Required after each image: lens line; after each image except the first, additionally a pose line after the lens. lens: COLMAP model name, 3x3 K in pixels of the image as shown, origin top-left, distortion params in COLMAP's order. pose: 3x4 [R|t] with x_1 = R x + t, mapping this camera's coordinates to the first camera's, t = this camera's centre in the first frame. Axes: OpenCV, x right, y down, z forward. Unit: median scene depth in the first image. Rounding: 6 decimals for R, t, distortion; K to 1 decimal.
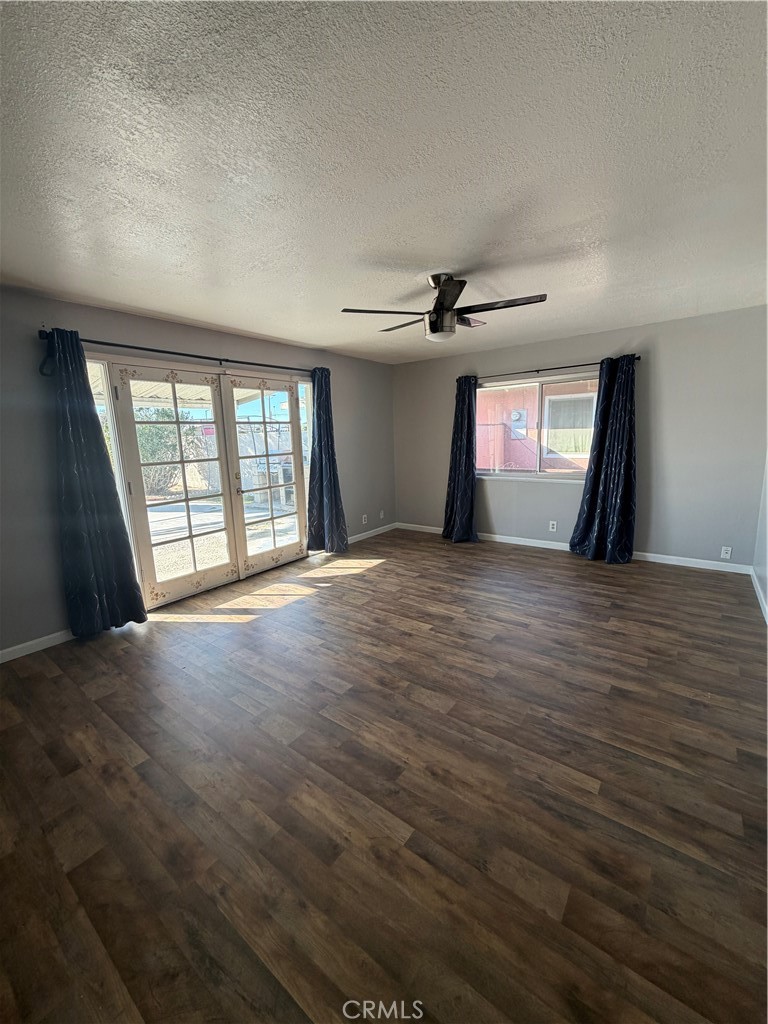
lens RADIAL K [[409.9, 0, 384.7], [0, 409.9, 508.1], [0, 0, 1]] dist [-0.003172, -0.000056]
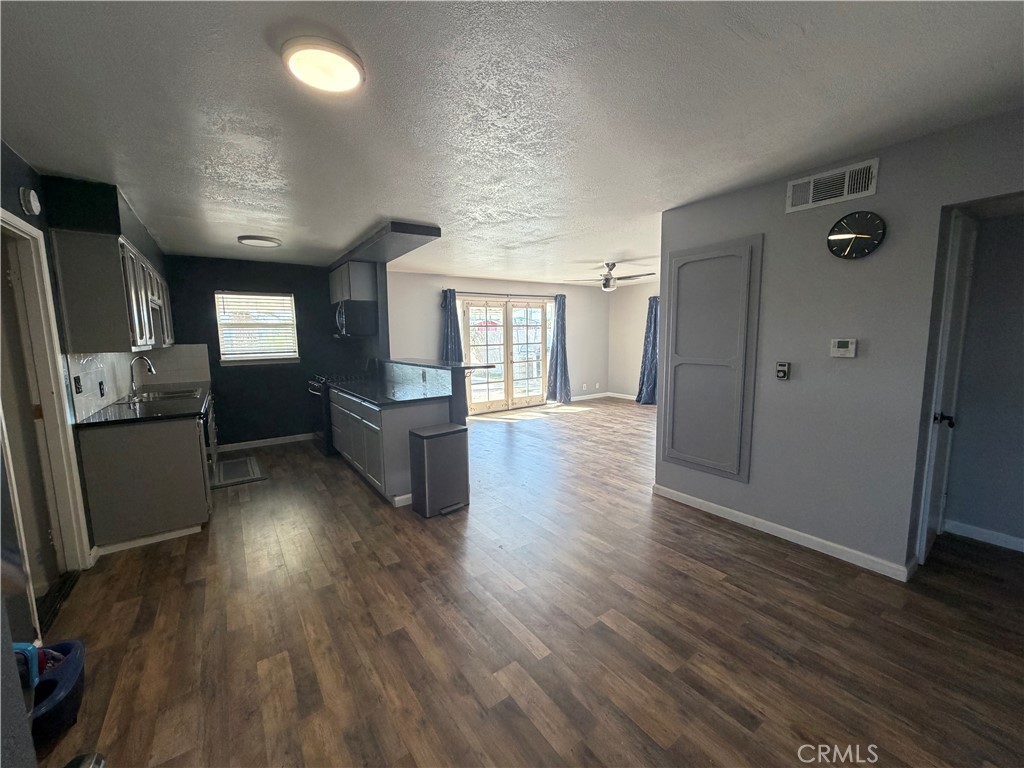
lens RADIAL K [[409.9, 0, 514.3], [0, 409.9, 384.8], [0, 0, 1]] dist [-0.003172, -0.000056]
pose [[0.953207, 0.050242, -0.298113, 0.190633], [-0.064931, 0.997105, -0.039569, 0.117178], [0.295262, 0.057075, 0.953710, -0.675791]]
